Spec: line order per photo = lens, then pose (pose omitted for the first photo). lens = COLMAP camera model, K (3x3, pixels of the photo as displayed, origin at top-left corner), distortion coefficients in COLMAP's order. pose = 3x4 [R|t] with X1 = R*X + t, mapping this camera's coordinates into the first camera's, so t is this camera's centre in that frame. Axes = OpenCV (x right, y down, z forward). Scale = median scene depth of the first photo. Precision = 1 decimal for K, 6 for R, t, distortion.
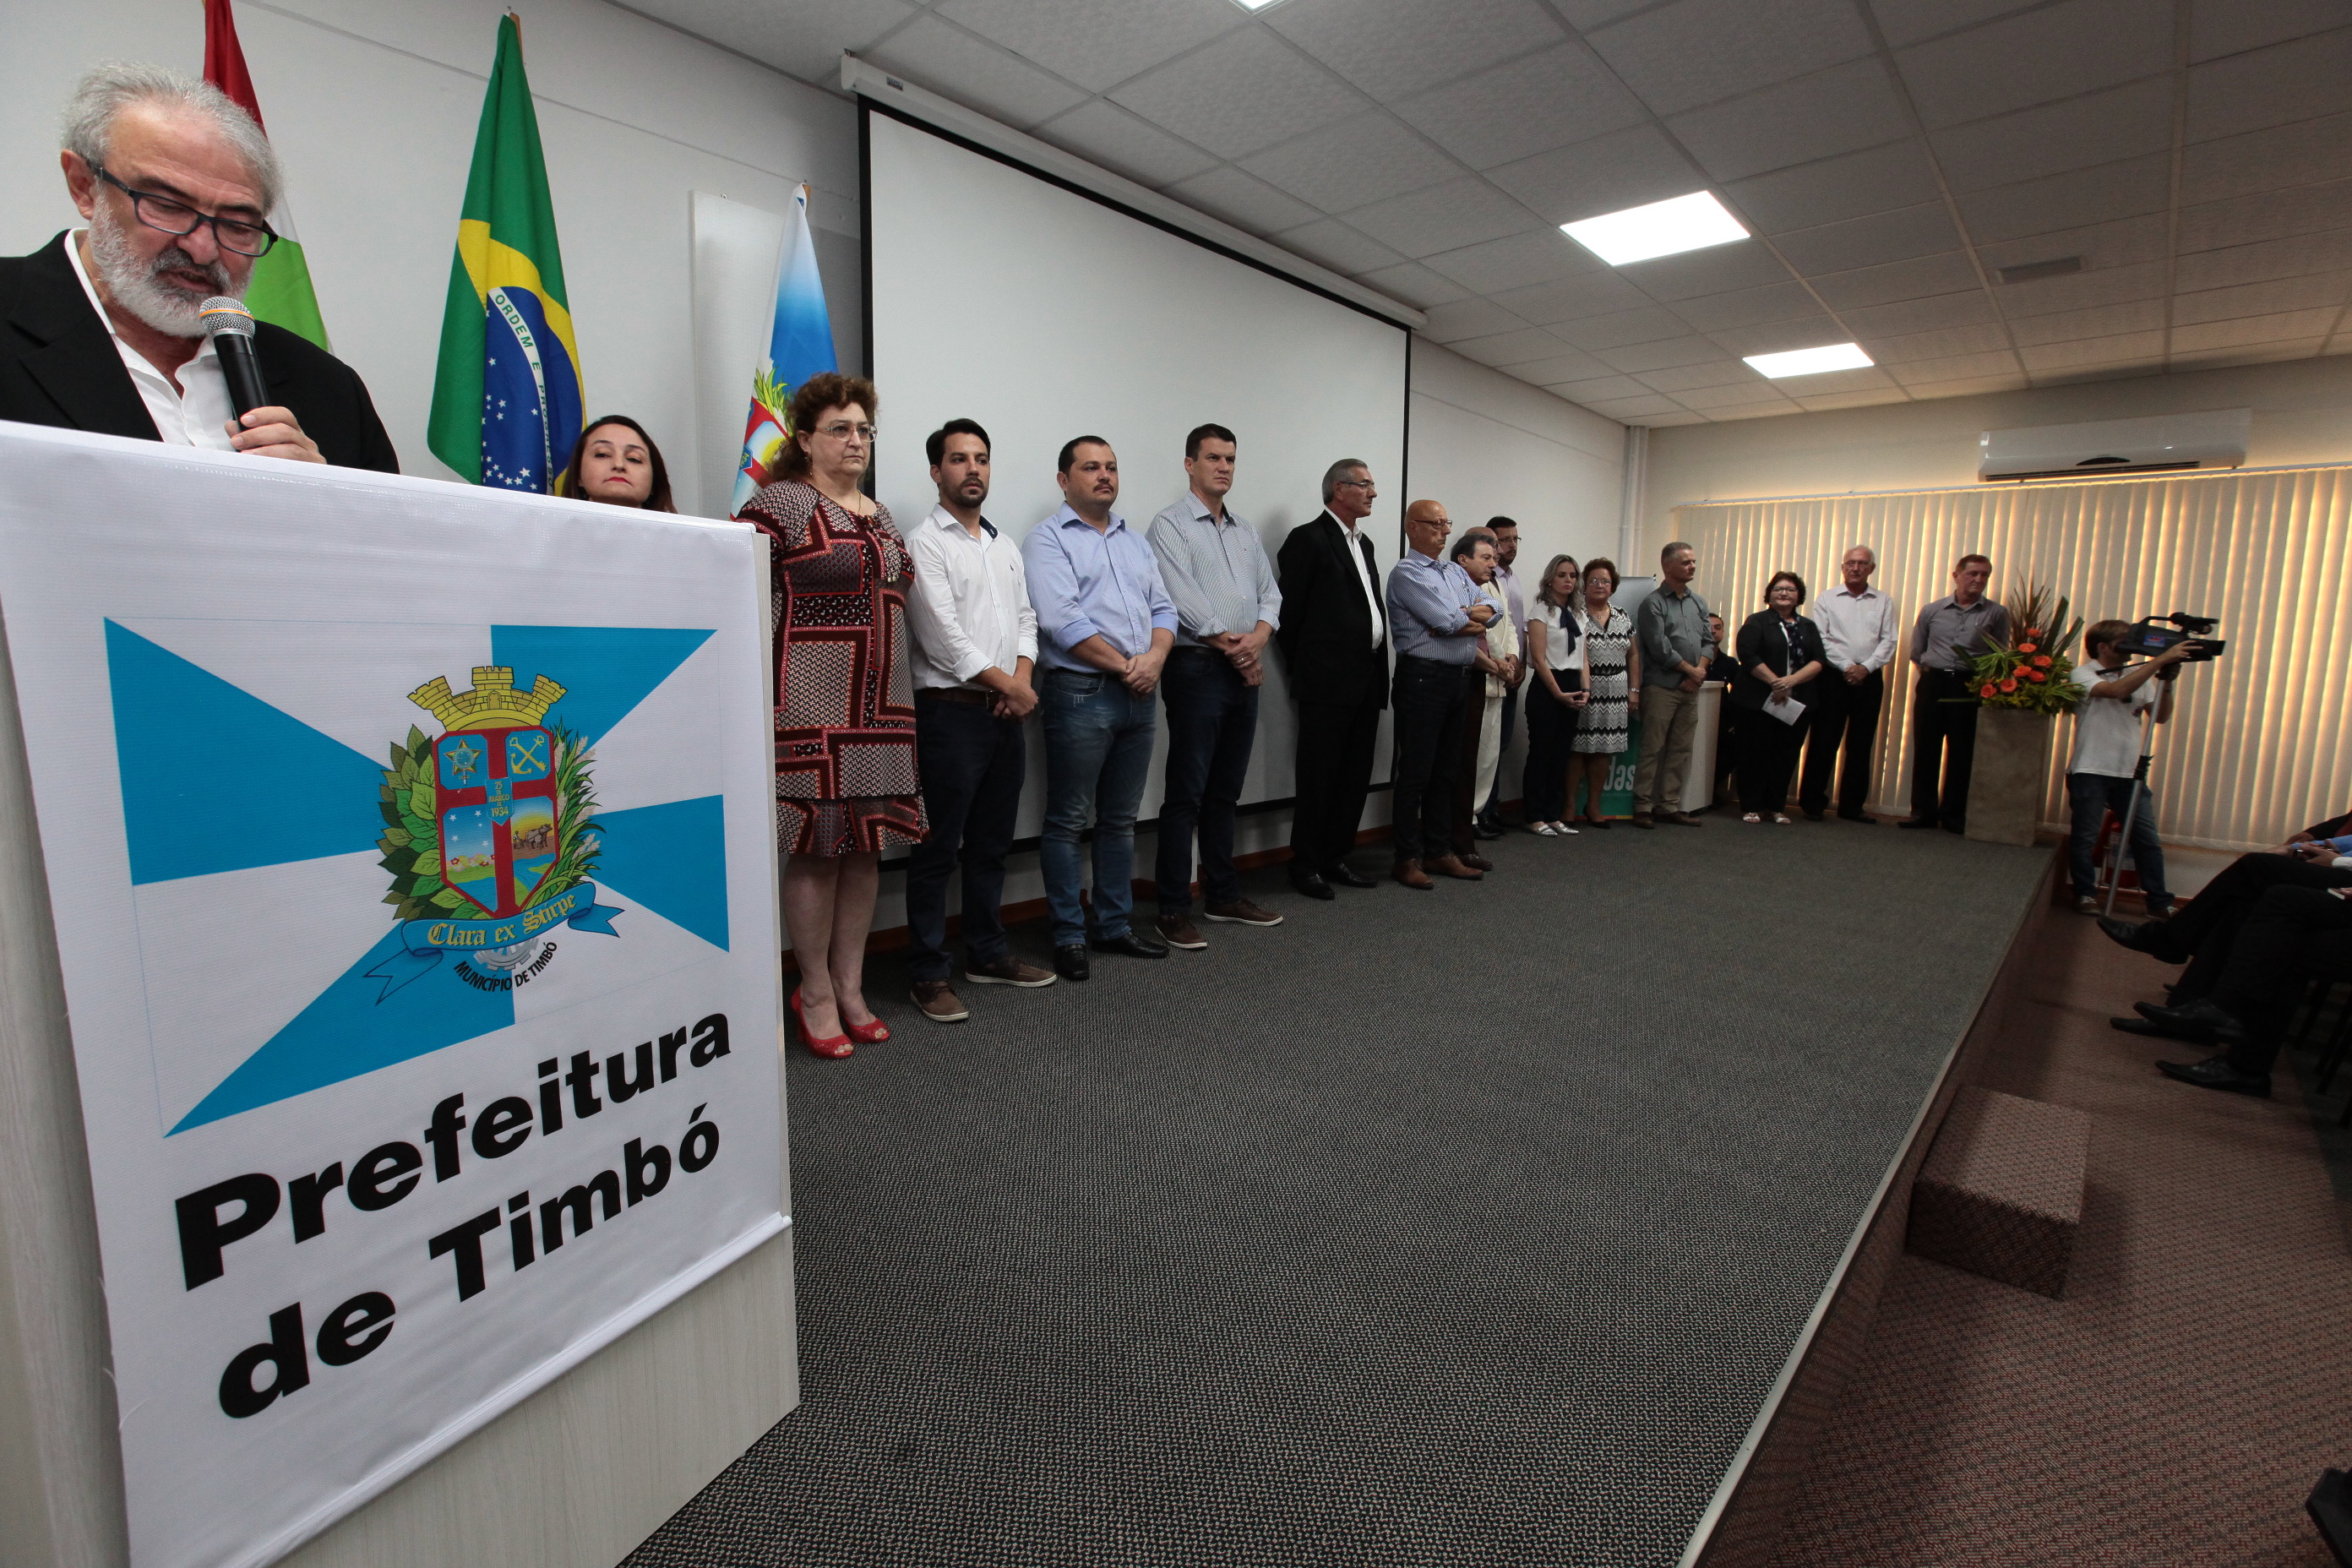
lens RADIAL K [[1076.9, 0, 1180.1], [0, 1076.9, 780.6], [0, 0, 1]] dist [-0.051142, 0.019120]
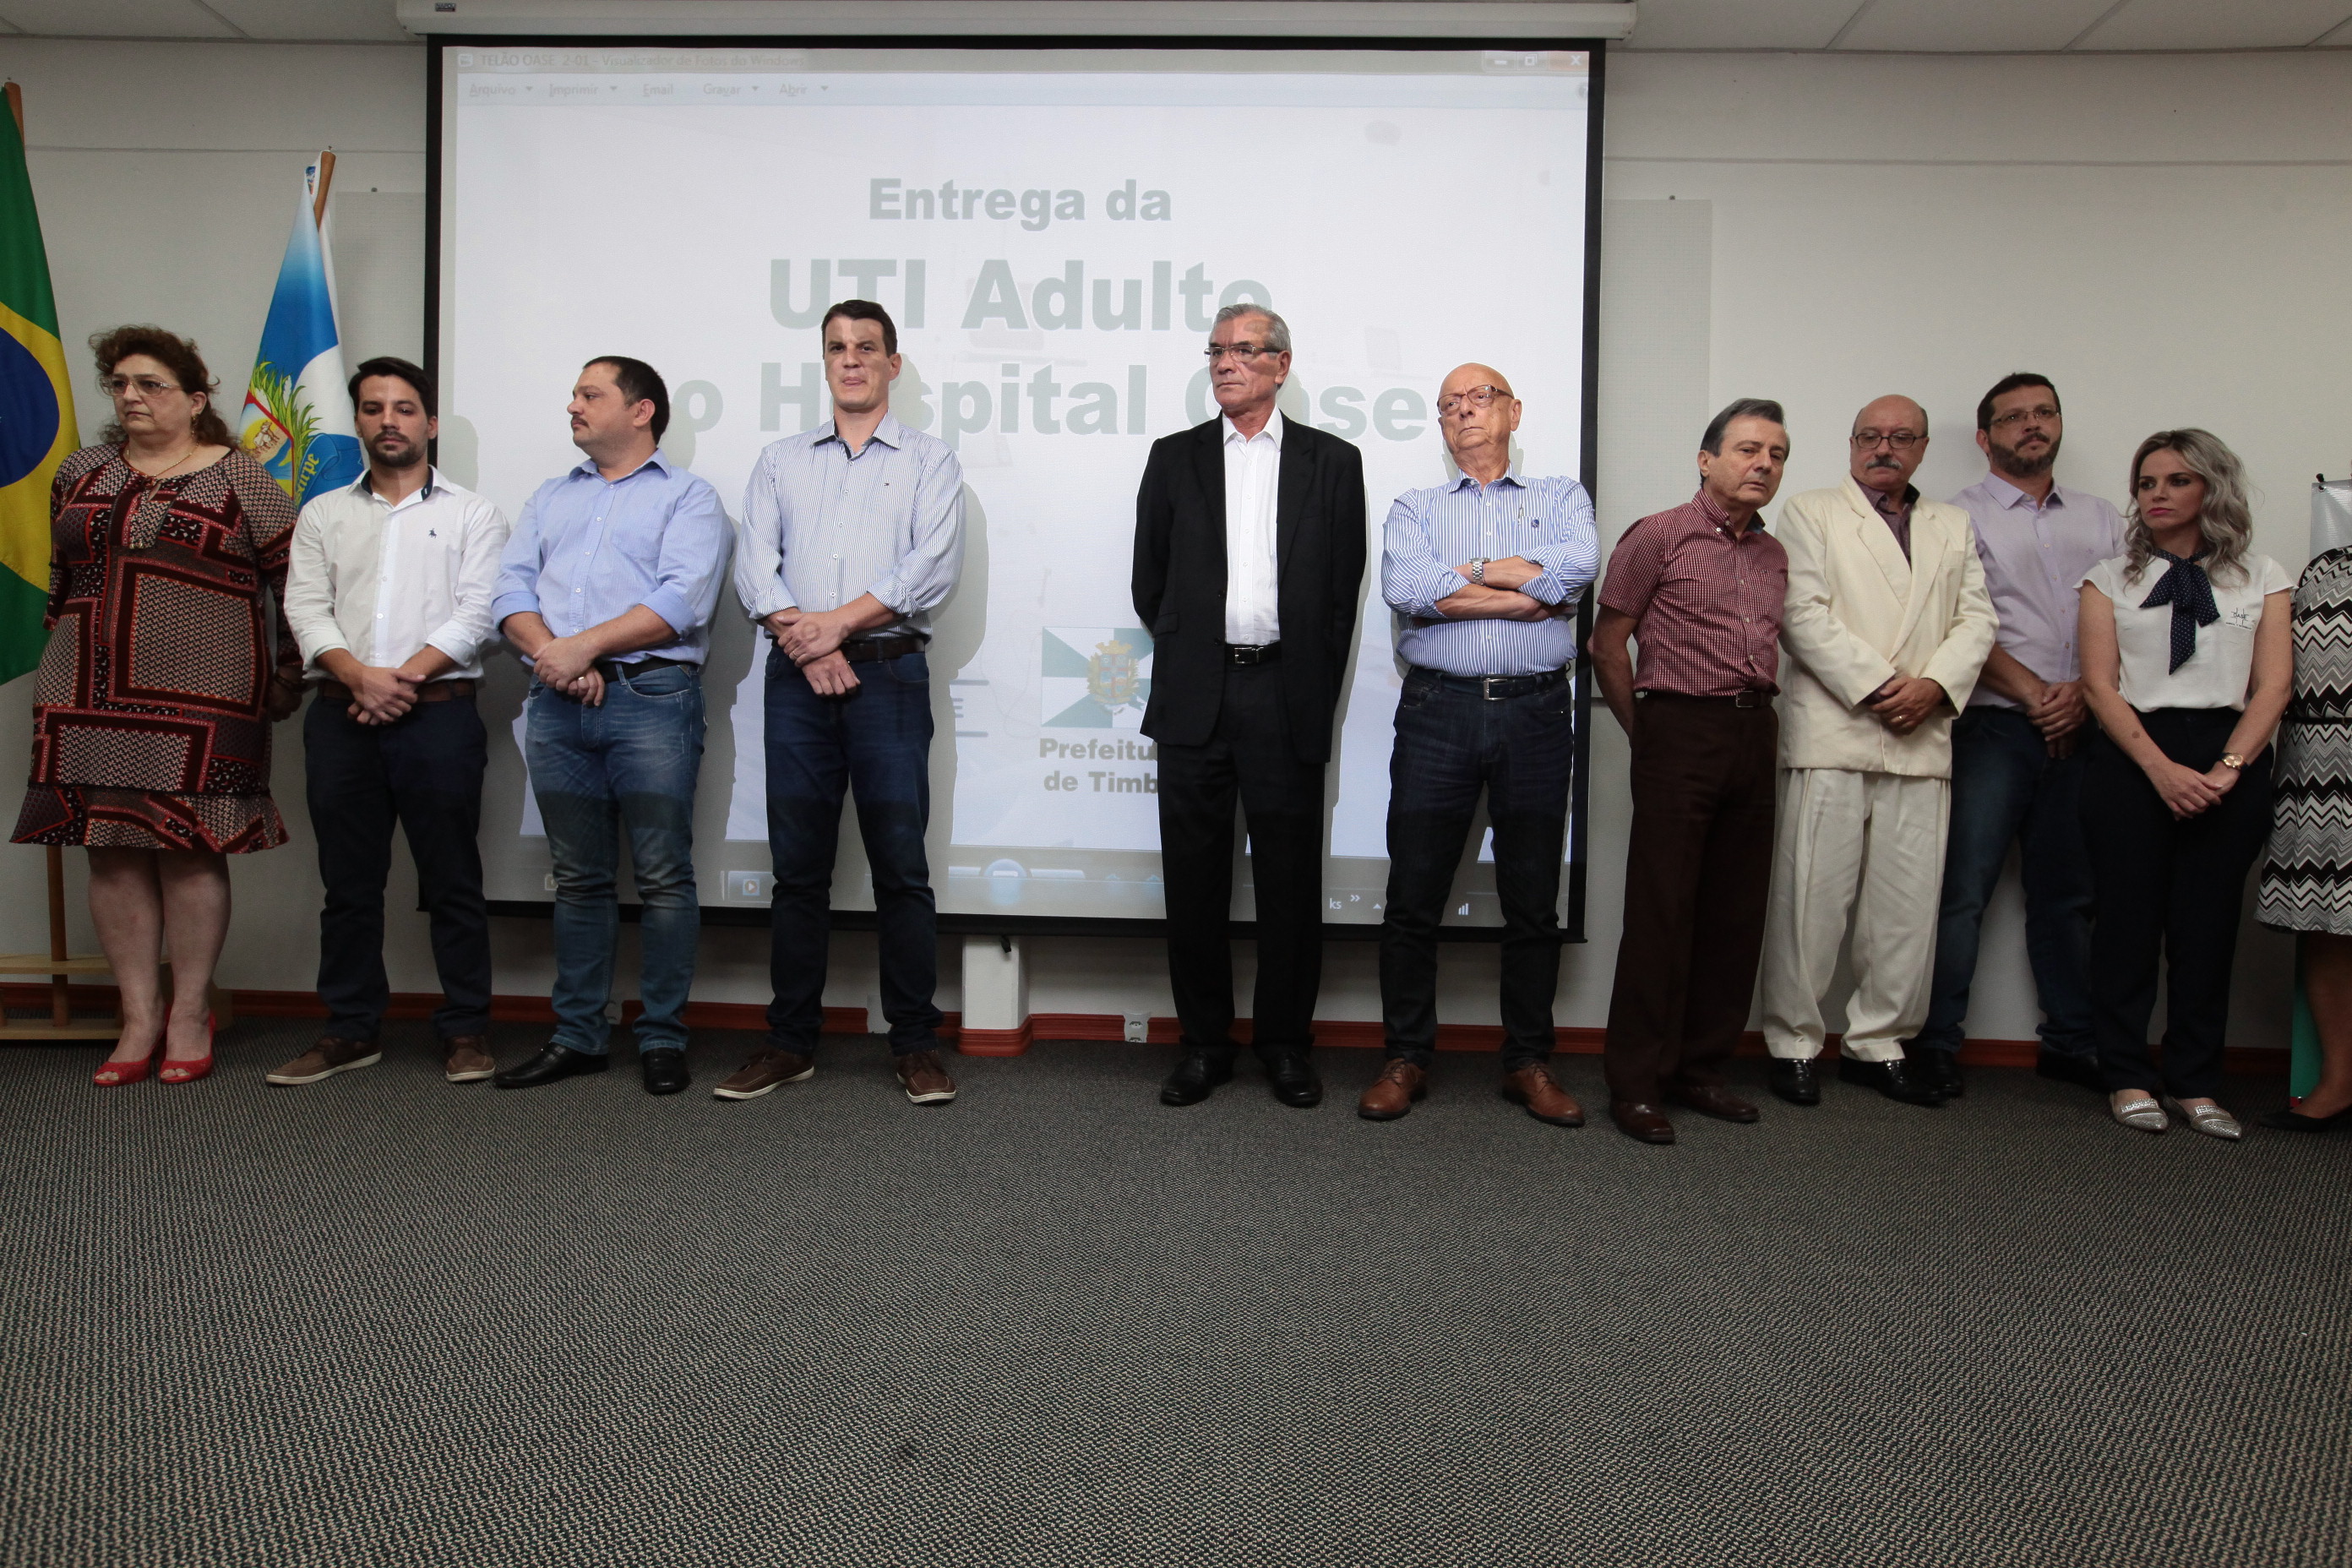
lens RADIAL K [[1429.2, 0, 1237.4], [0, 1429.2, 776.0], [0, 0, 1]] dist [-0.055539, 0.056017]
pose [[0.660678, 0.010079, -0.750602, 2.508526], [-0.106083, 0.991129, -0.080065, -0.000205], [0.743136, 0.132523, 0.655886, 1.906760]]
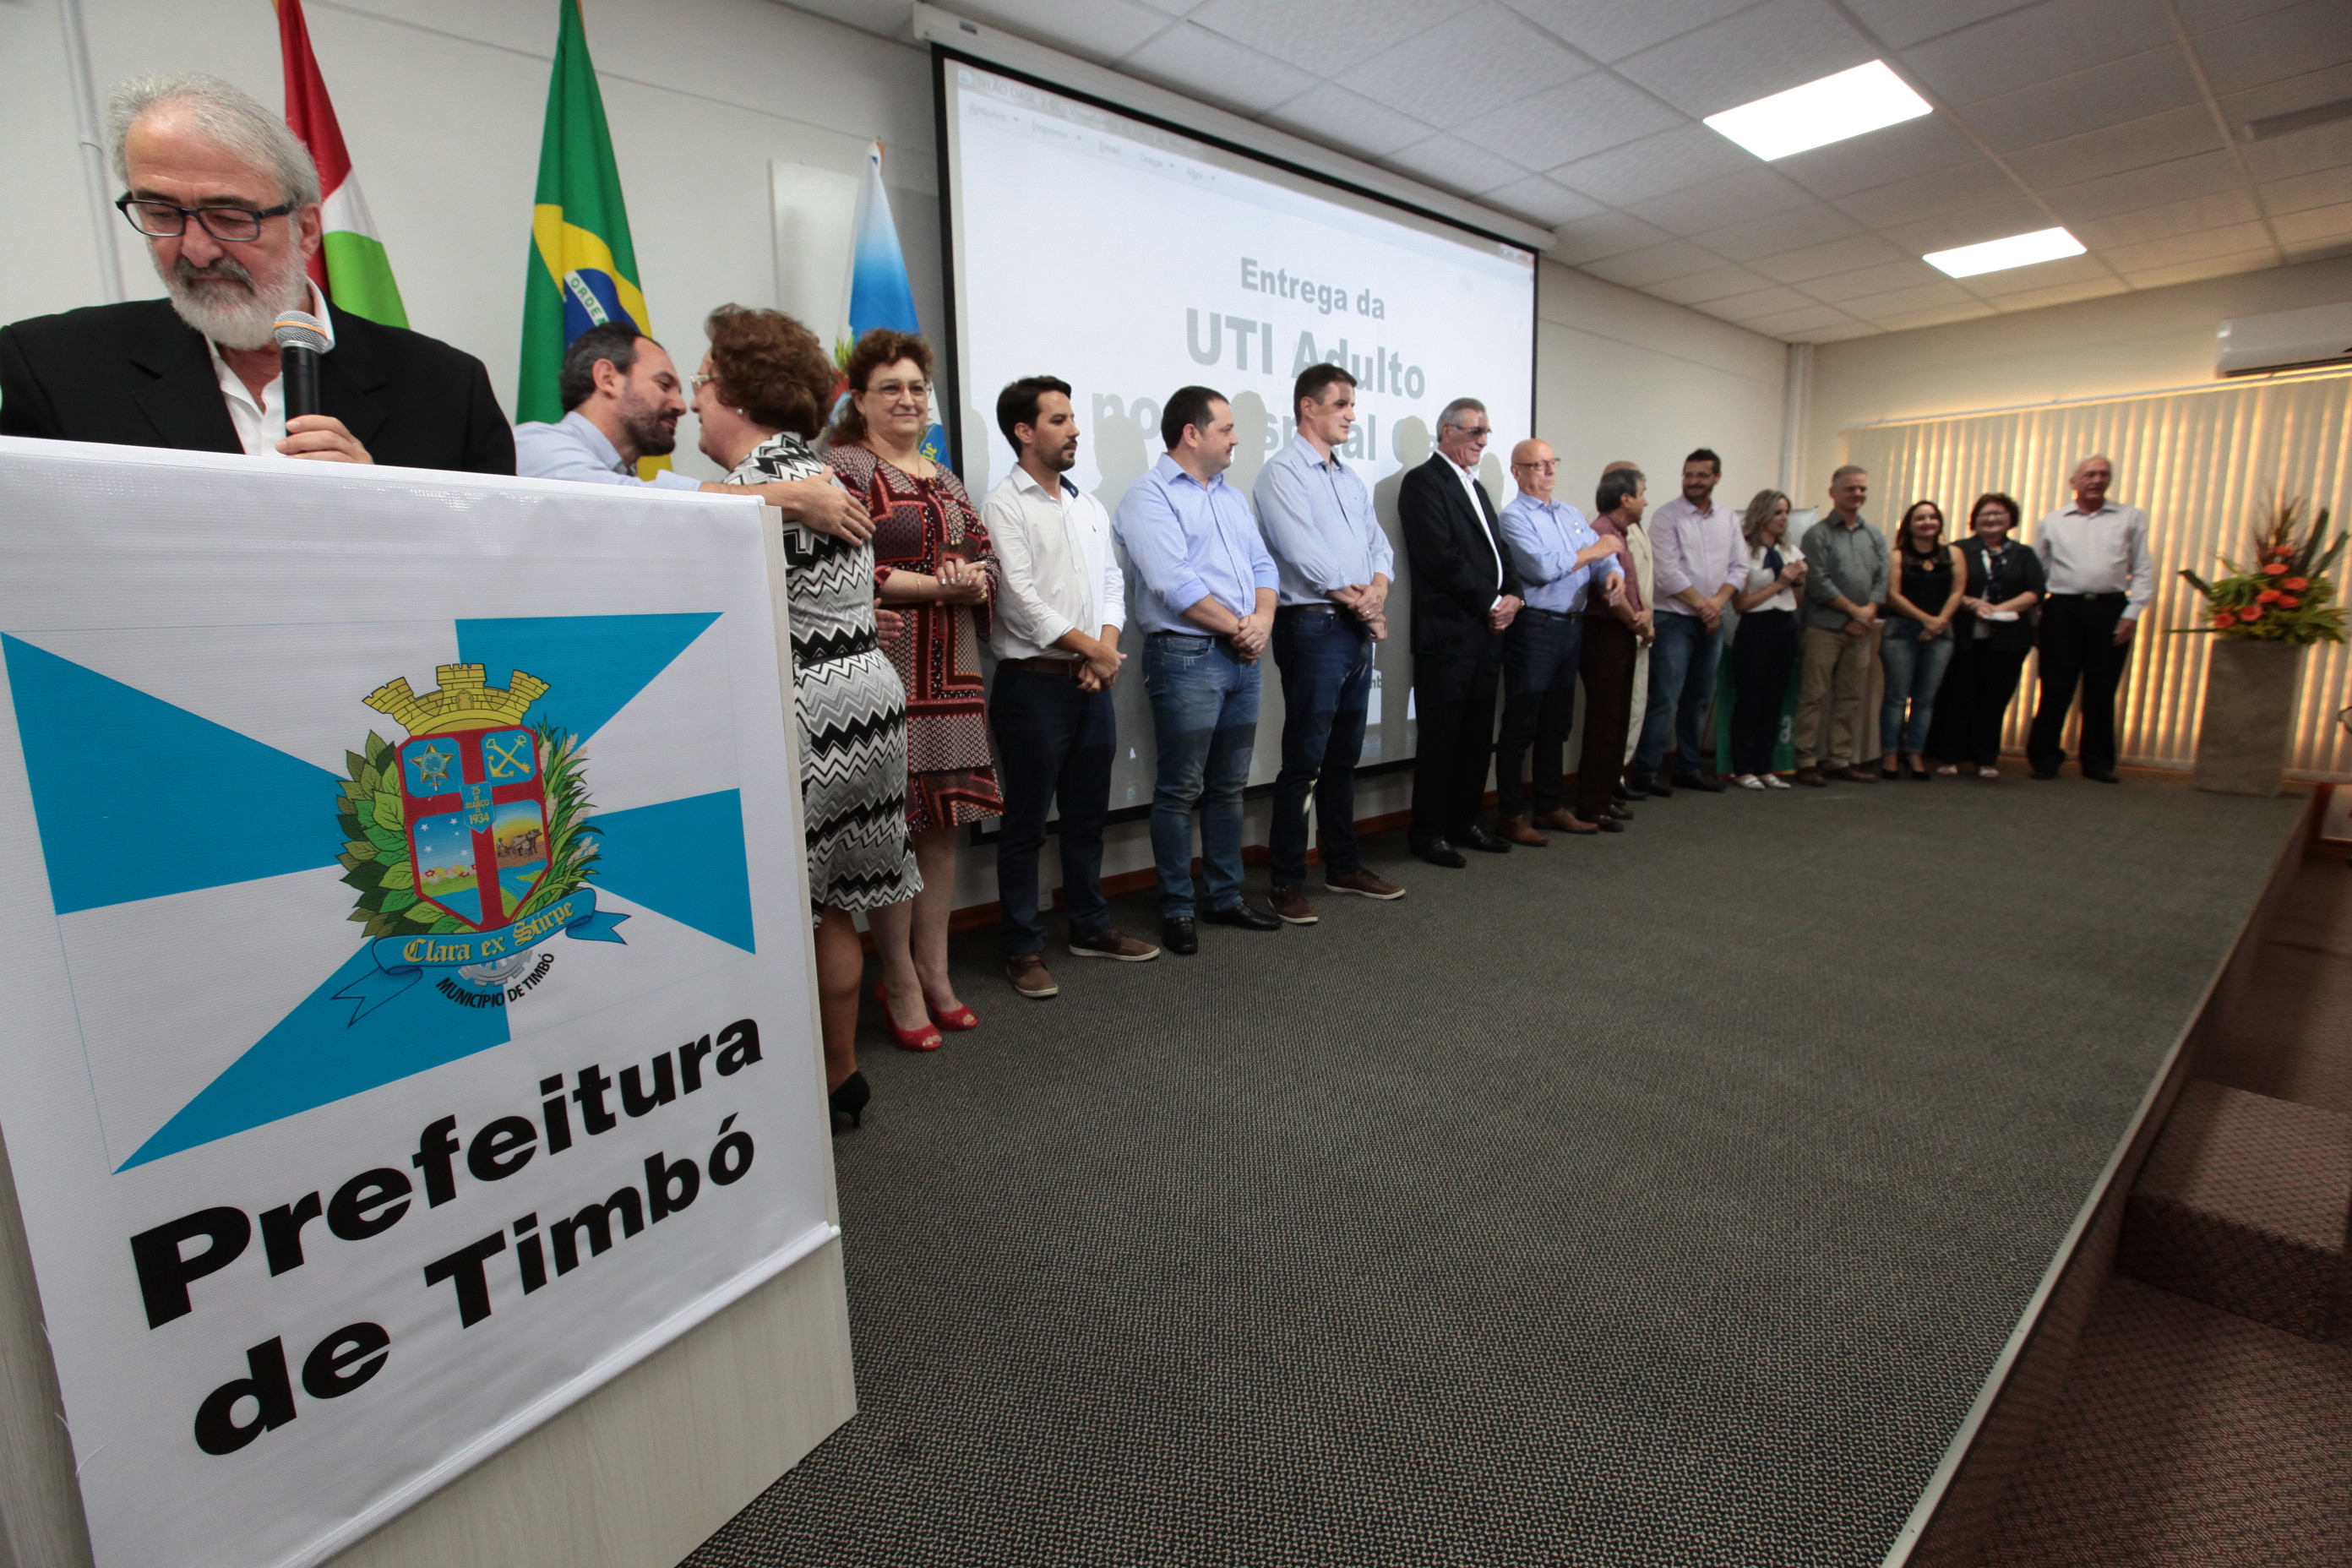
lens RADIAL K [[1068.4, 0, 1181.6], [0, 1068.4, 784.6], [0, 0, 1]] dist [-0.045322, 0.014334]
pose [[0.991379, -0.017510, -0.129851, 0.077905], [0.023038, 0.998885, 0.041195, -0.019930], [0.128985, -0.043831, 0.990677, 0.126760]]
